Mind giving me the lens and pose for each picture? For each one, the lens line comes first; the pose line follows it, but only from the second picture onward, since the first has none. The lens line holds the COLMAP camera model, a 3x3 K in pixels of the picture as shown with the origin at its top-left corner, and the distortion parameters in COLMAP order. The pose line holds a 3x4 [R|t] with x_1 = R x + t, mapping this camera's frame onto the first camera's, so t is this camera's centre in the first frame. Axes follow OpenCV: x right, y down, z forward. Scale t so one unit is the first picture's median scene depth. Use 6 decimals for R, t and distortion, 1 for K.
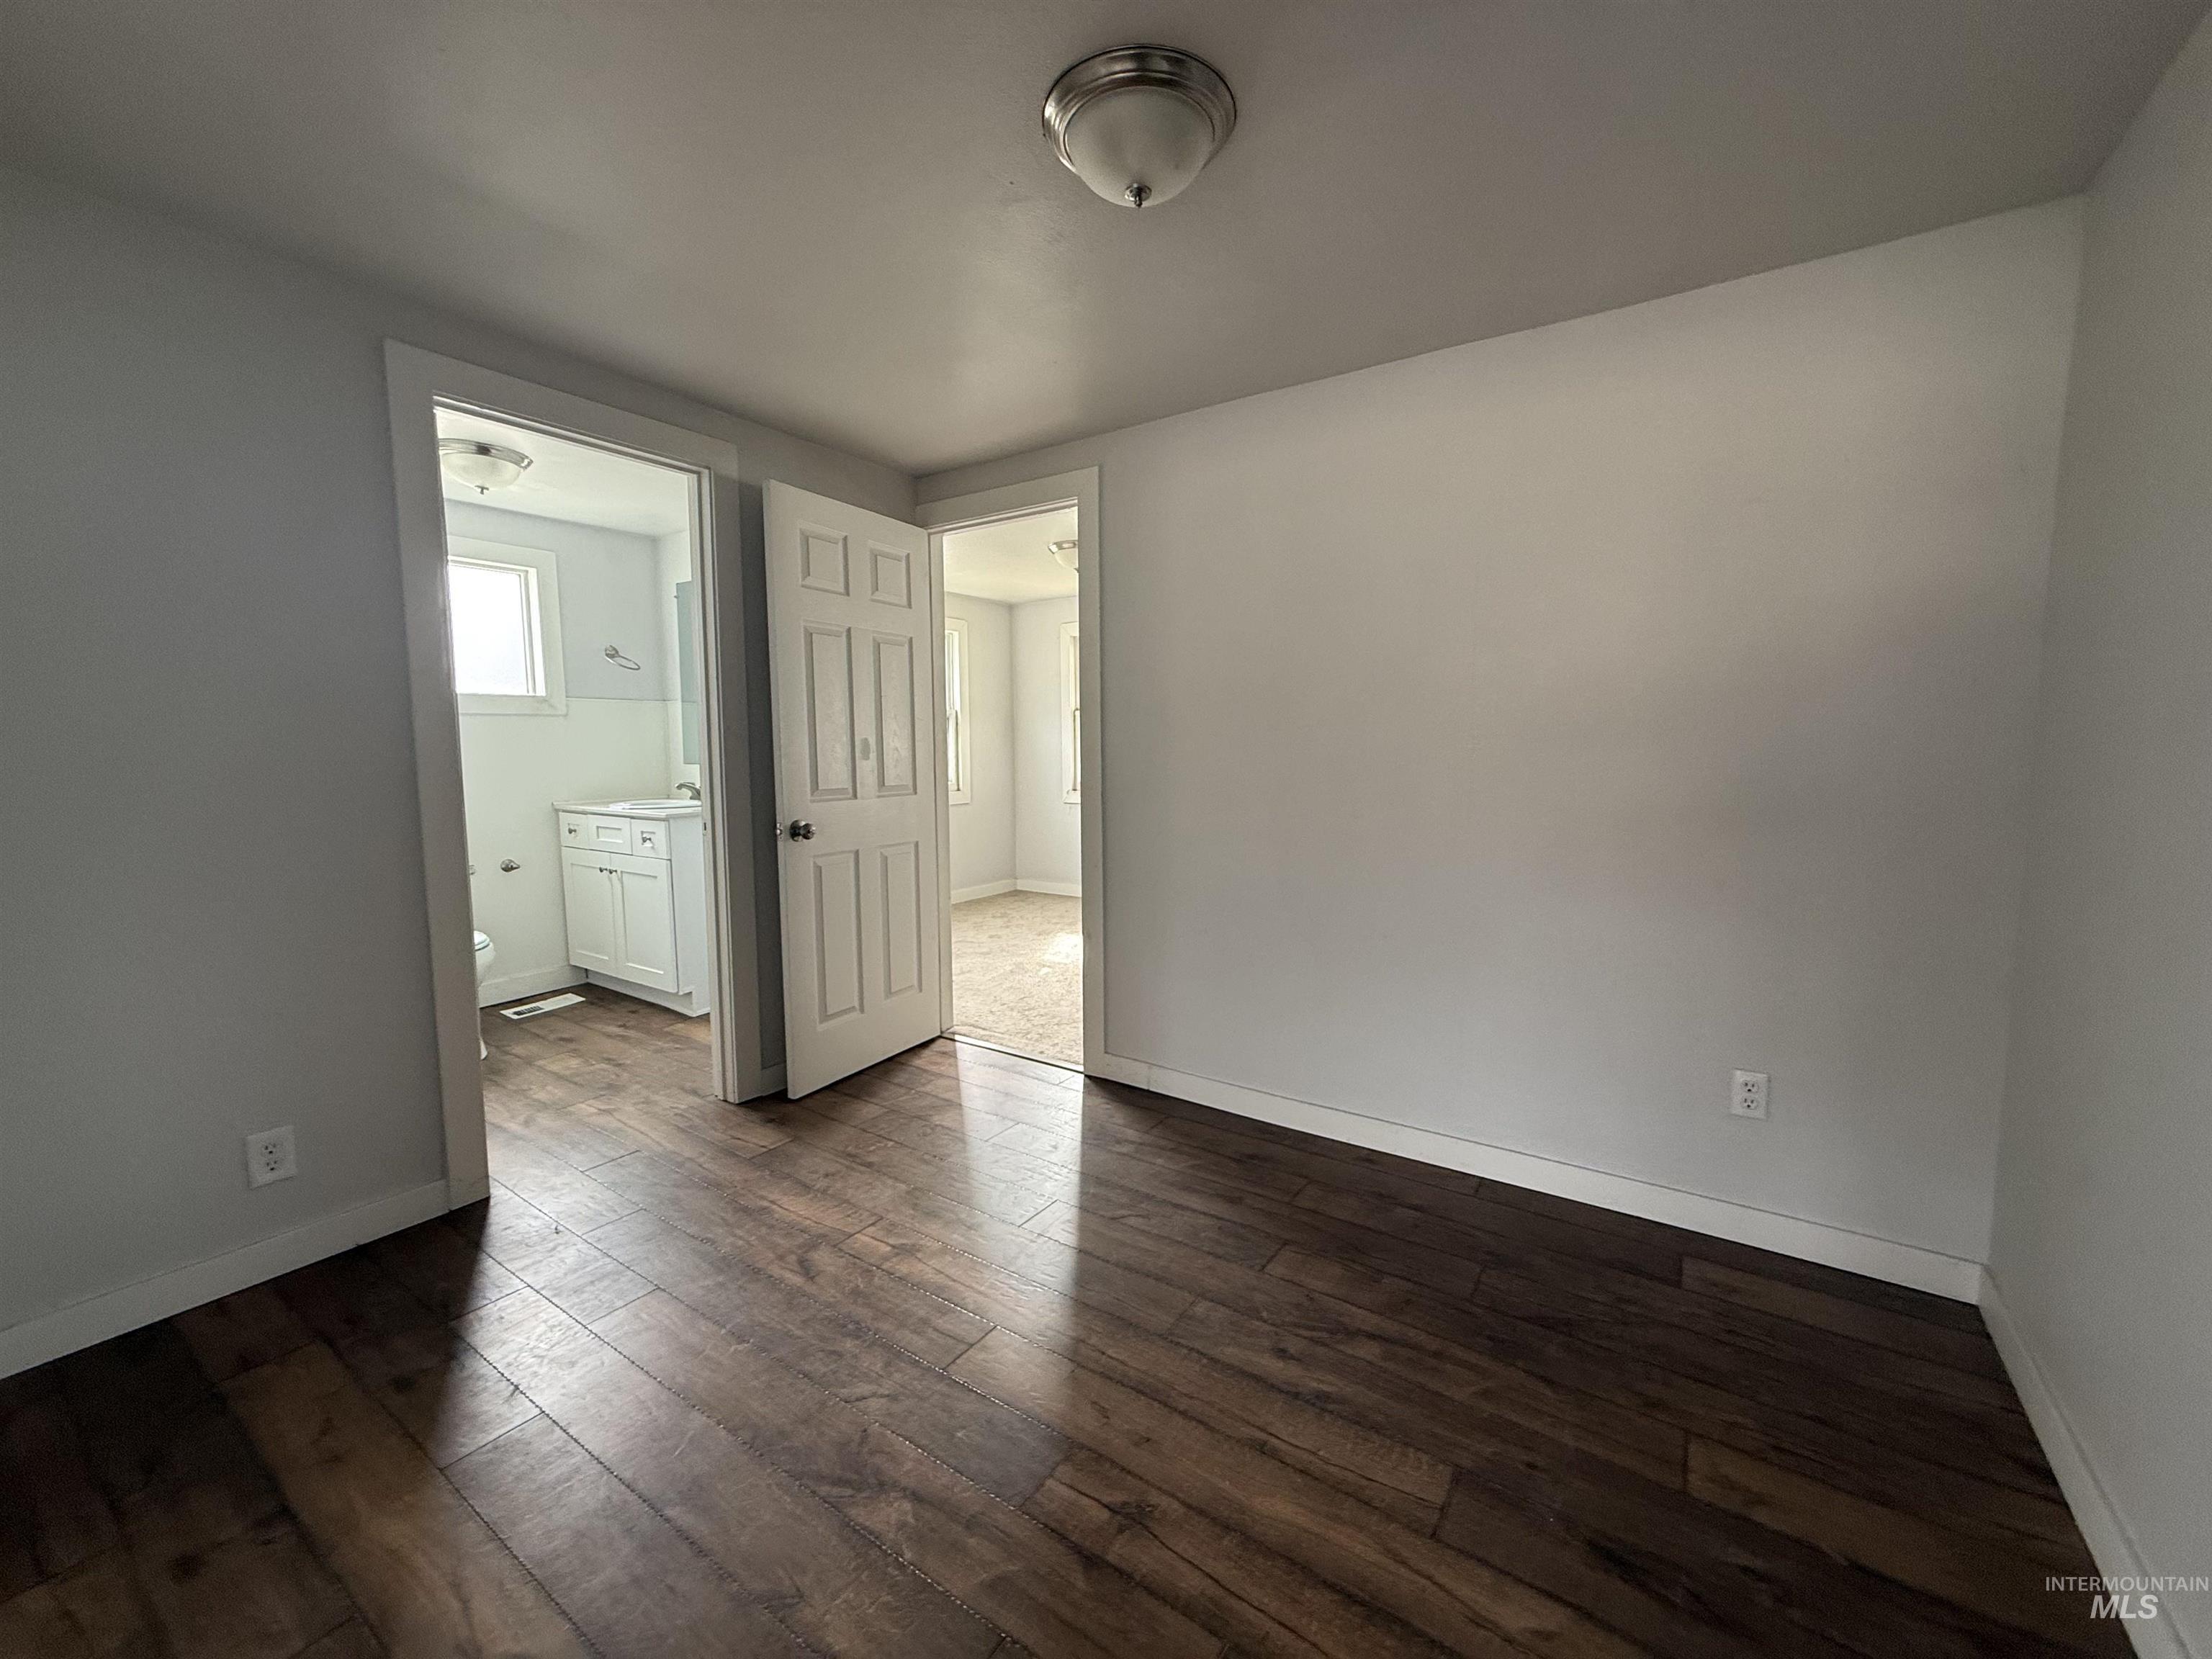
lens RADIAL K [[890.8, 0, 1106.0], [0, 890.8, 829.5], [0, 0, 1]] dist [-0.001628, 0.000064]
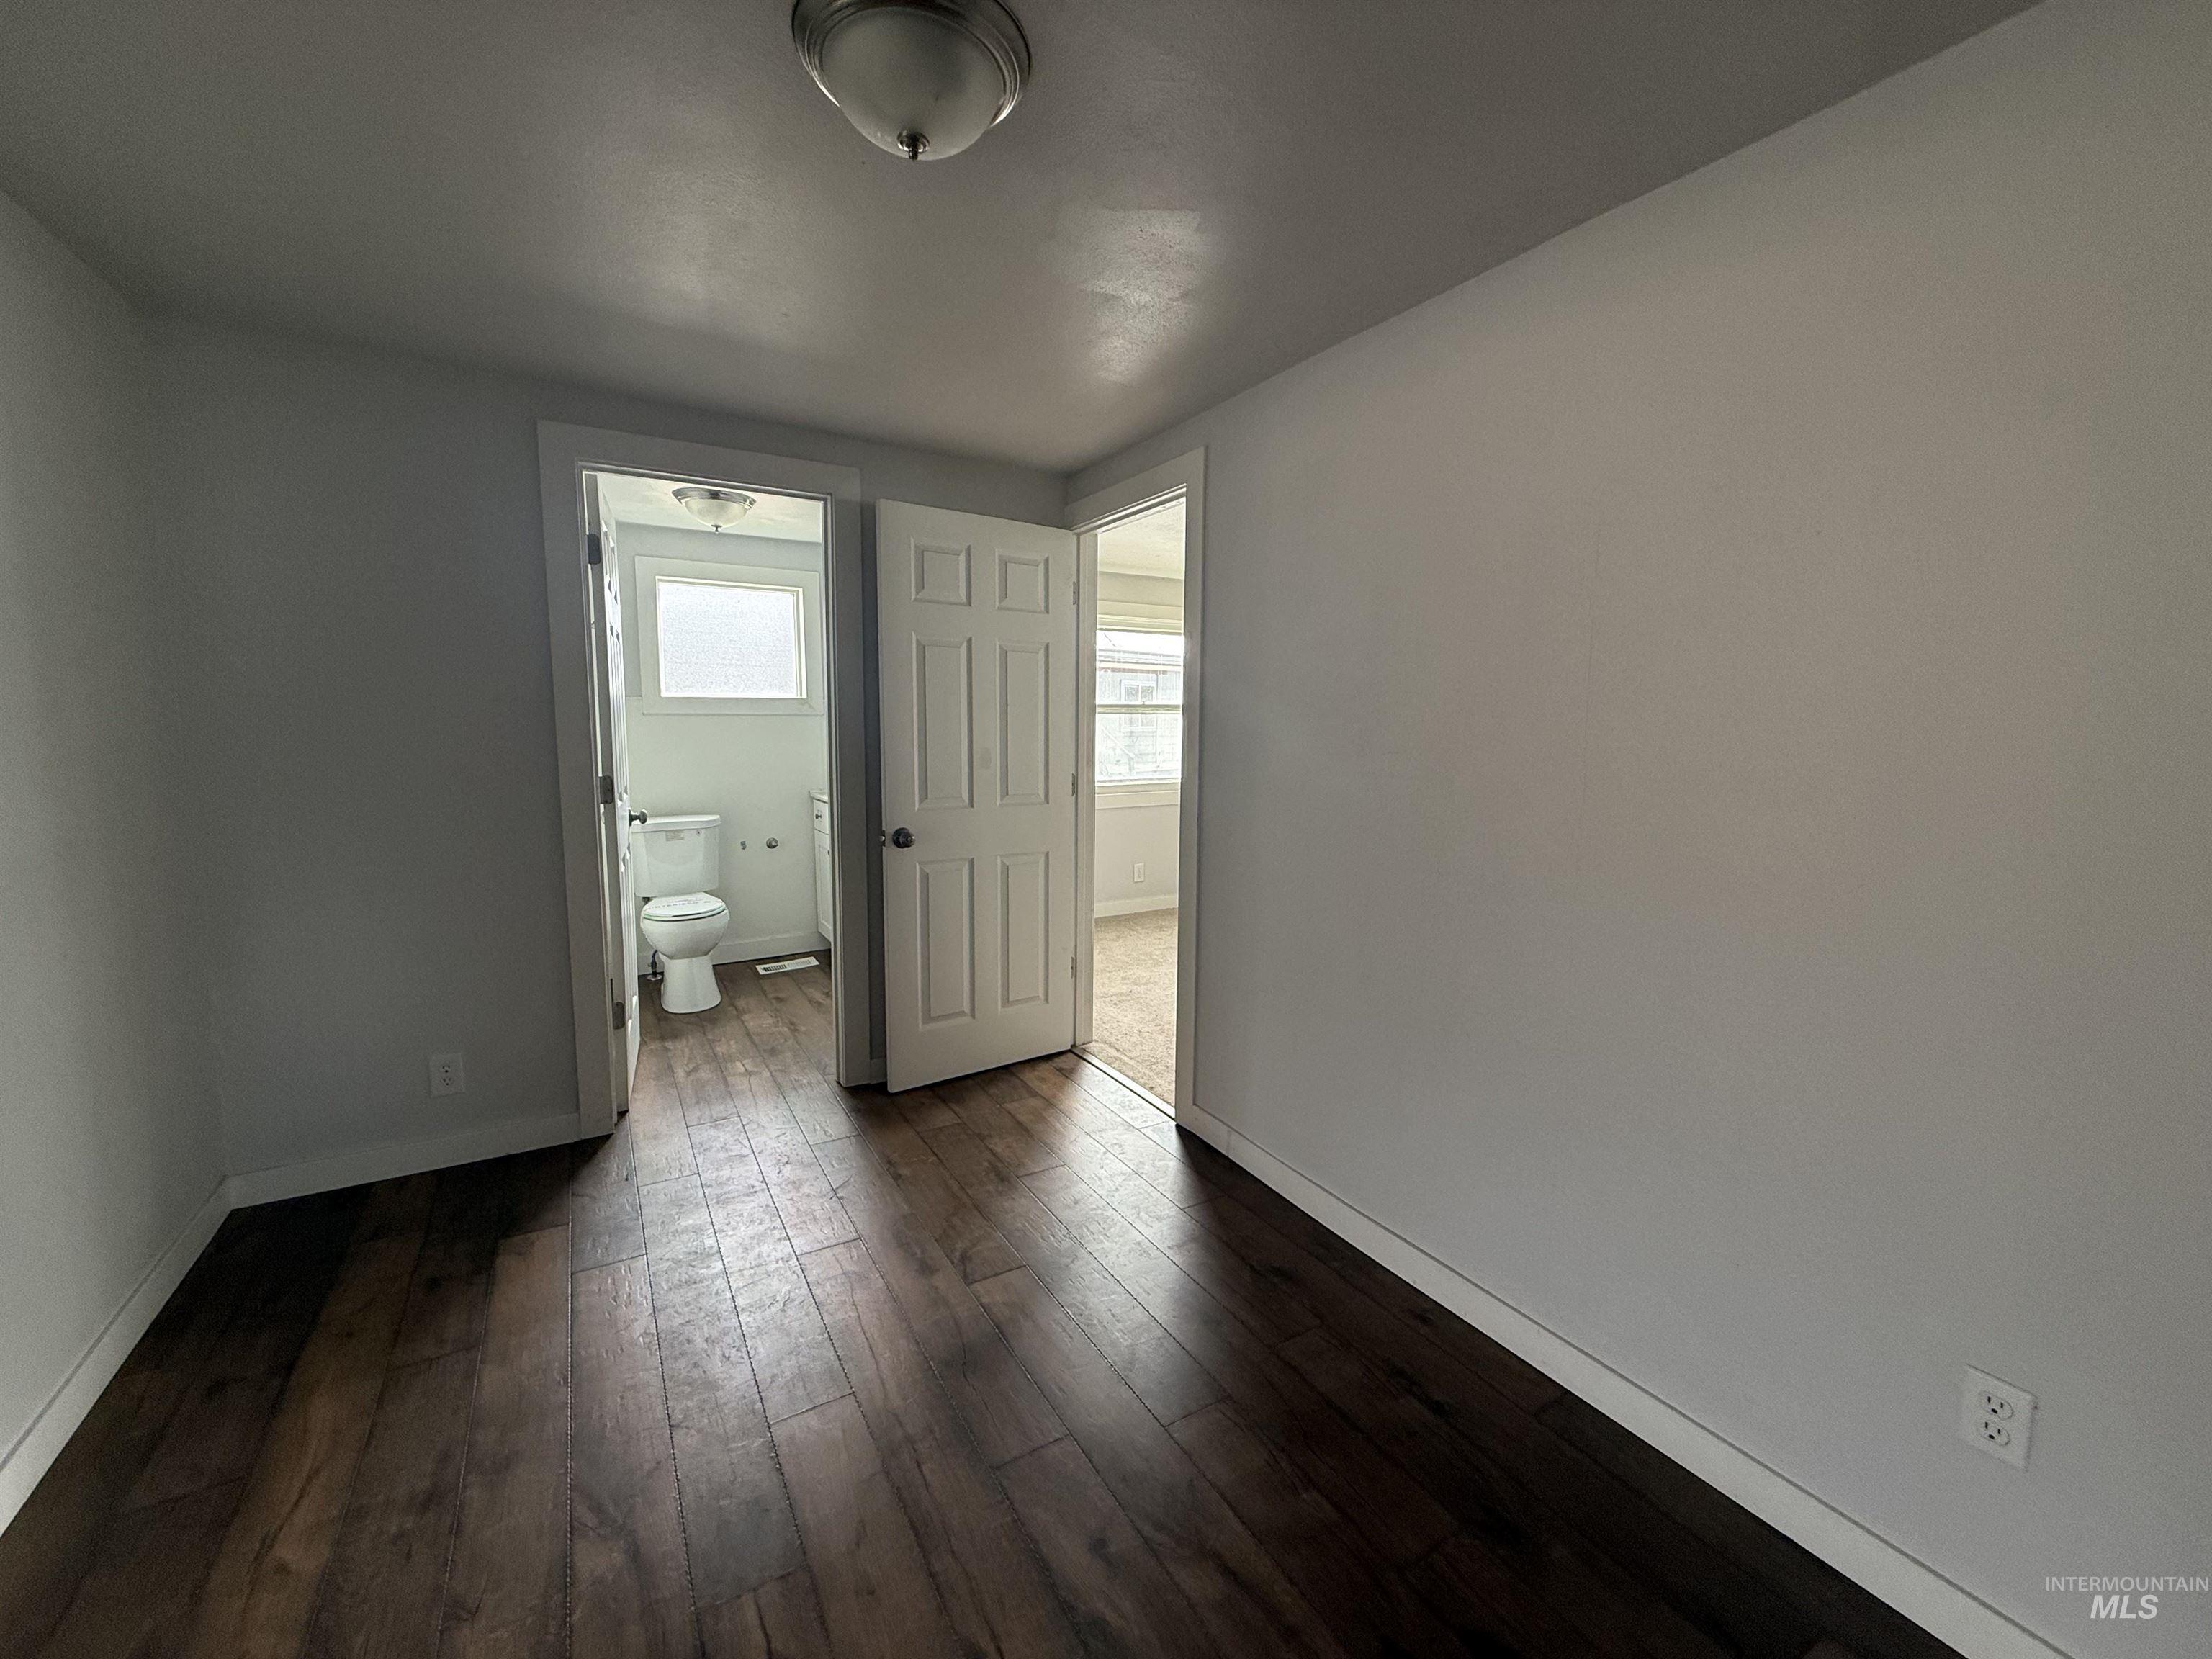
lens RADIAL K [[890.8, 0, 1094.8], [0, 890.8, 827.5], [0, 0, 1]] dist [0.000018, 0.000394]
pose [[0.903561, 0.061957, -0.423957, 0.290801], [-0.054794, 0.998074, 0.029079, -0.051868], [0.424942, -0.003044, 0.905215, 0.154807]]
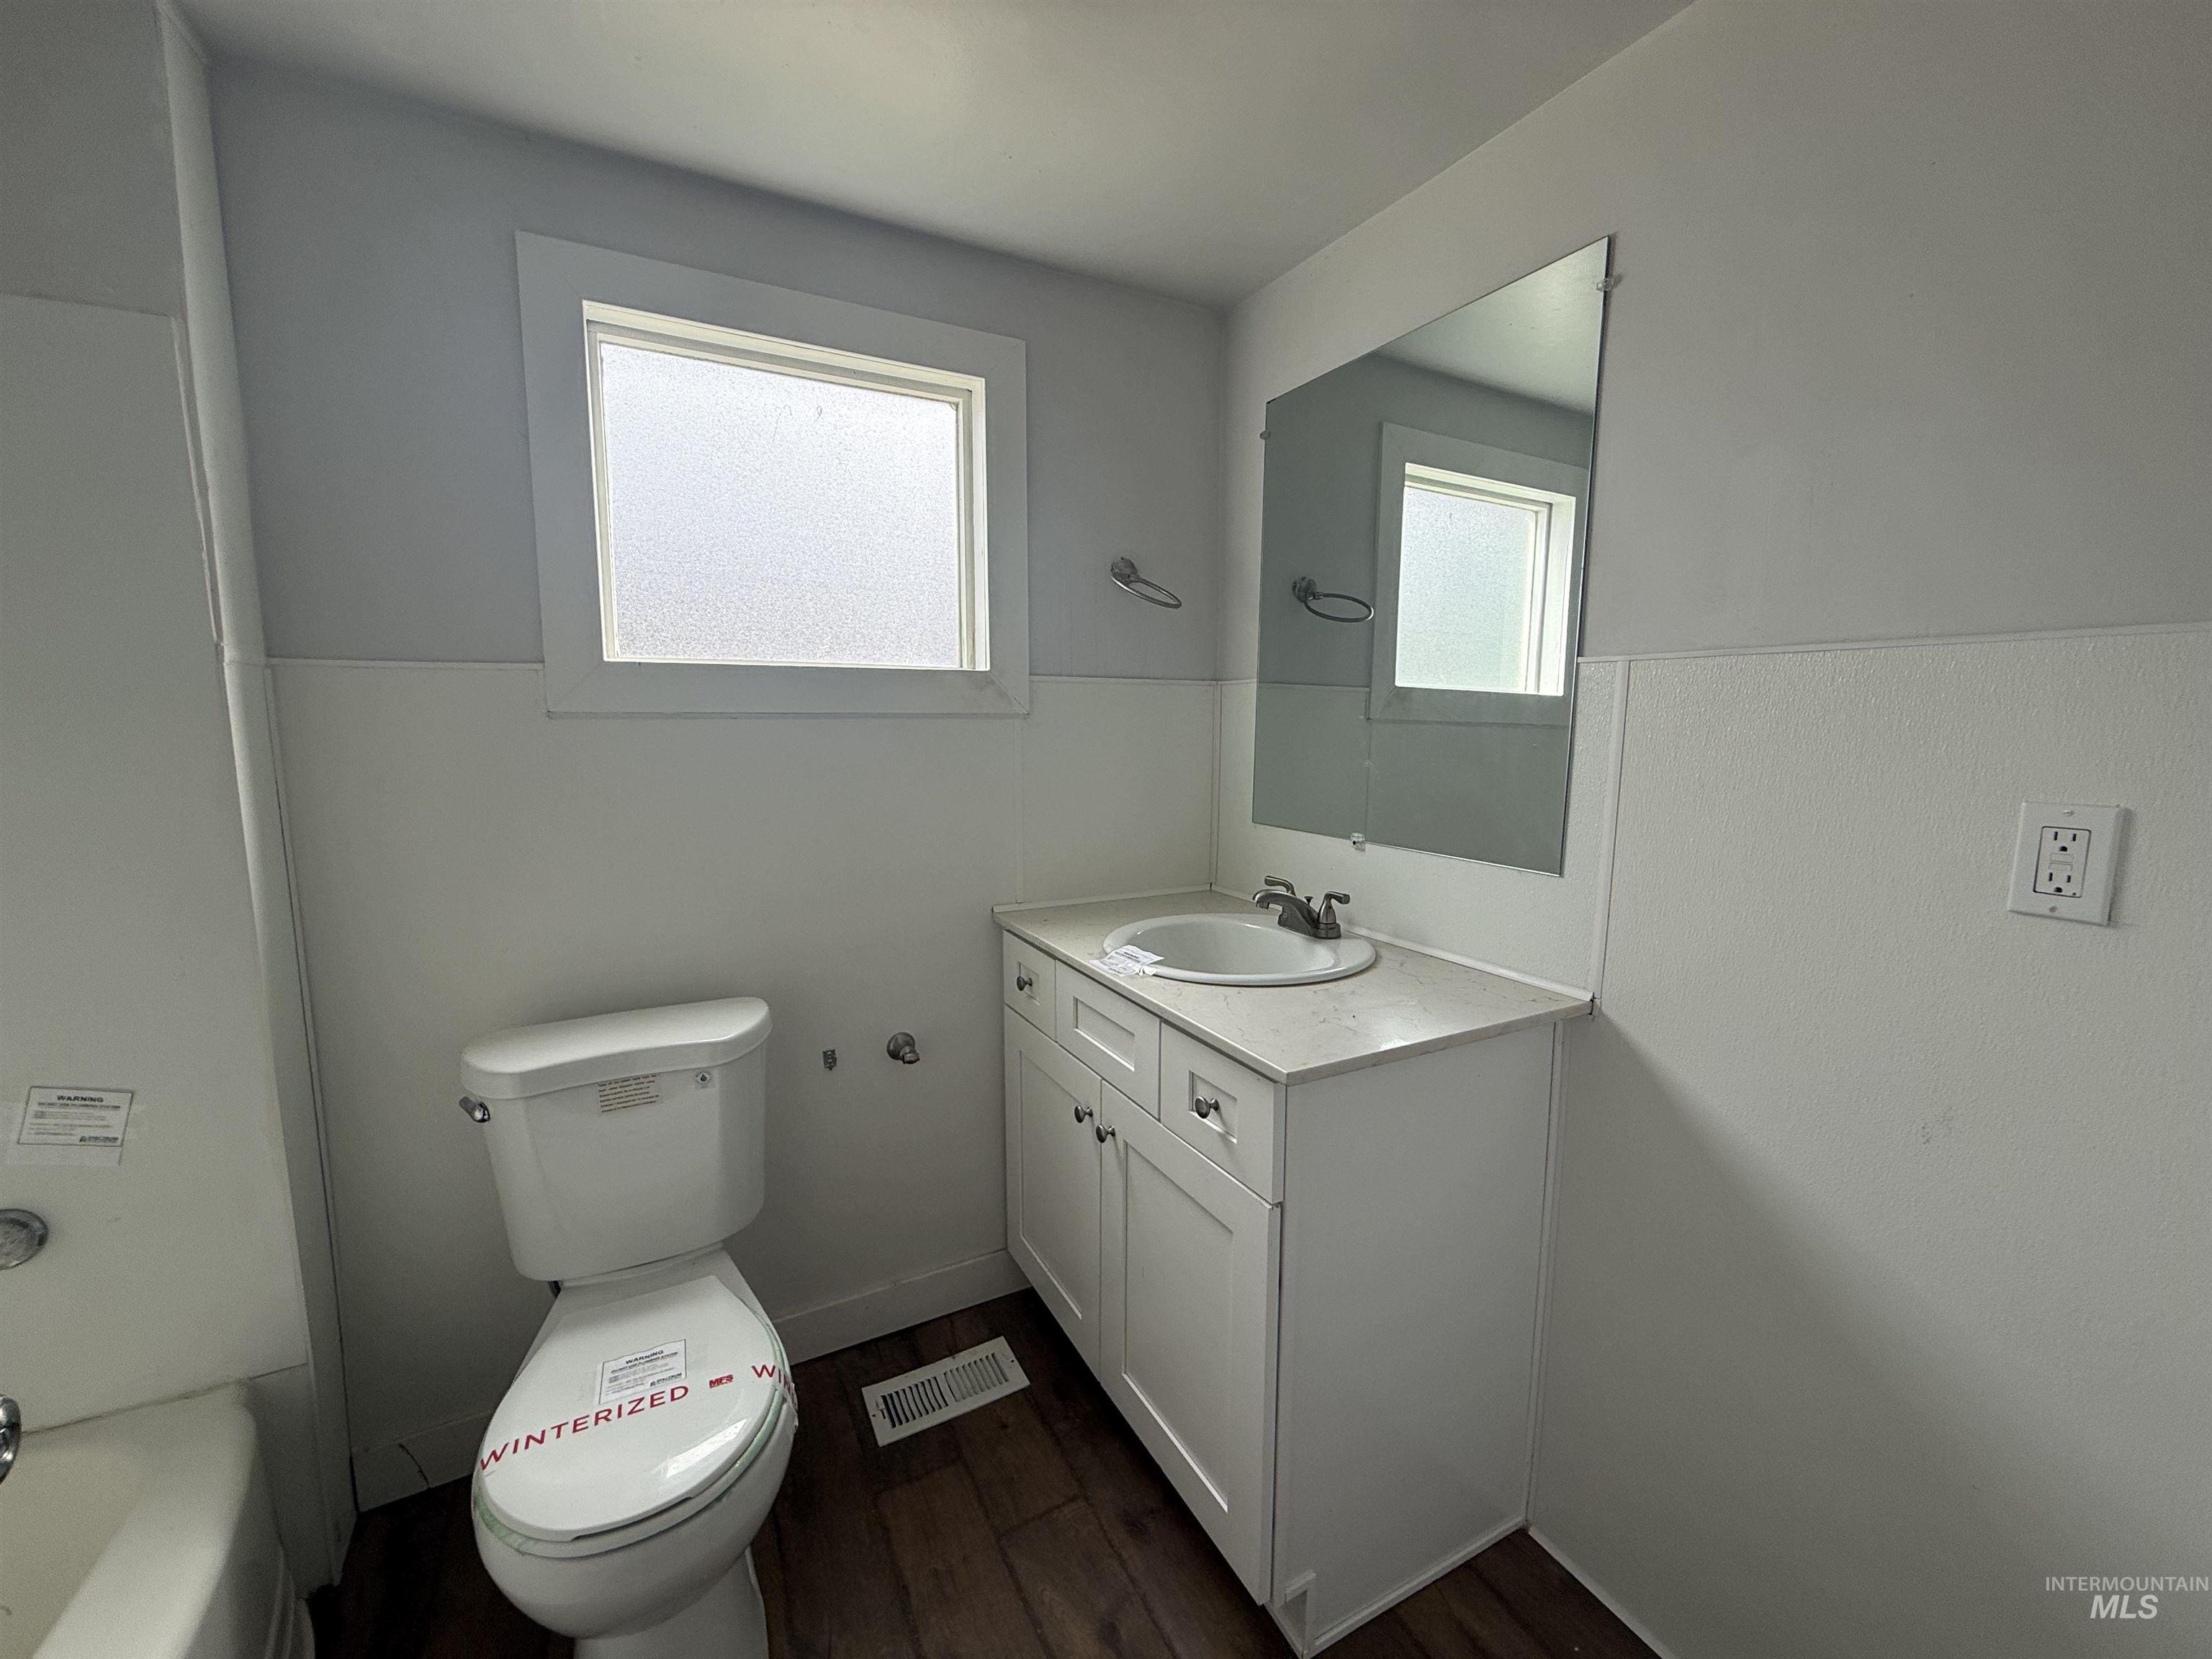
lens RADIAL K [[890.8, 0, 1106.0], [0, 890.8, 829.5], [0, 0, 1]] dist [-0.001628, 0.000064]
pose [[0.887133, 0.066332, -0.456722, -0.513612], [-0.056381, 0.997782, 0.035399, -0.125825], [0.458057, -0.005653, 0.888905, 0.875458]]
